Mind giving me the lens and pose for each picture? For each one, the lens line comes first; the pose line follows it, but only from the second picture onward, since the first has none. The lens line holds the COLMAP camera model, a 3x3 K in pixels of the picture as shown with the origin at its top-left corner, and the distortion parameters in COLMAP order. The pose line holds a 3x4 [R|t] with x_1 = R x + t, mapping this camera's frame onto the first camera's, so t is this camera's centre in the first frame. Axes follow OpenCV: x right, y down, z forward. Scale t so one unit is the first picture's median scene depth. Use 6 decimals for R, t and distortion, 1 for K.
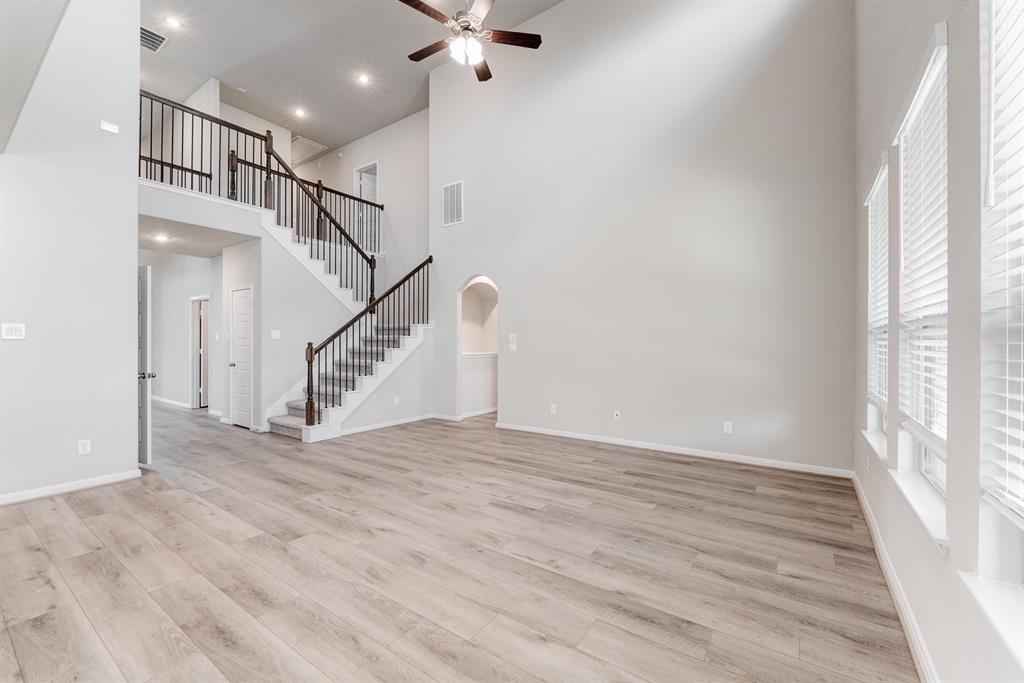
lens RADIAL K [[416.8, 0, 507.7], [0, 416.8, 340.4], [0, 0, 1]] dist [0.001980, -0.003455]
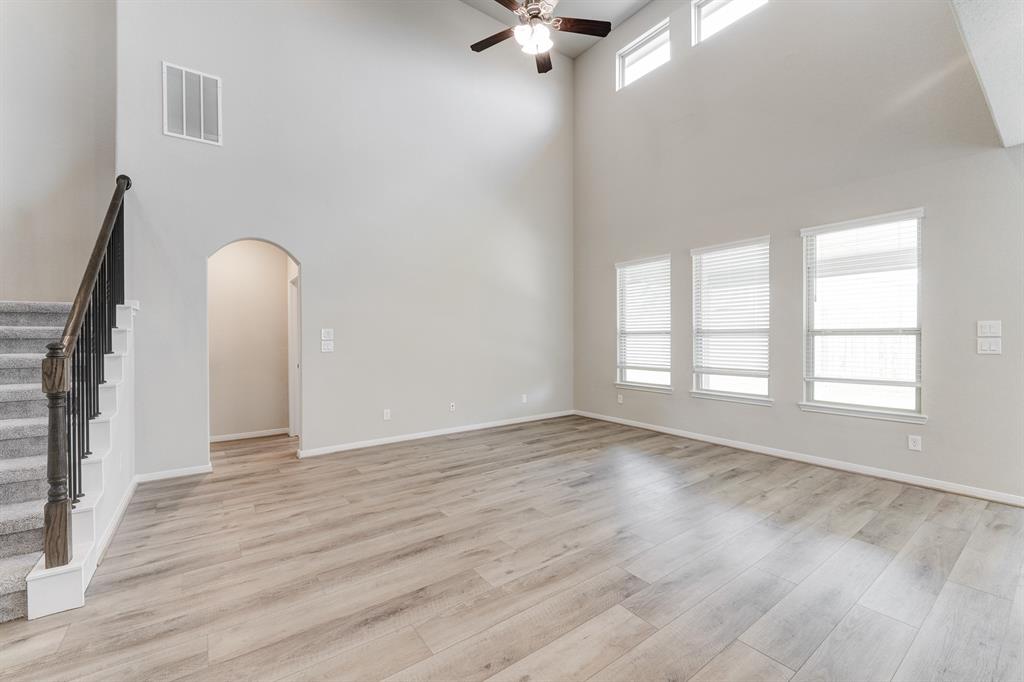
lens RADIAL K [[416.8, 0, 505.1], [0, 416.8, 342.3], [0, 0, 1]] dist [0.001980, -0.003455]
pose [[0.325995, -0.010130, 0.945317, -1.120506], [0.000577, 0.999945, 0.010516, 0.001138], [-0.945371, -0.002882, 0.325983, 0.807426]]
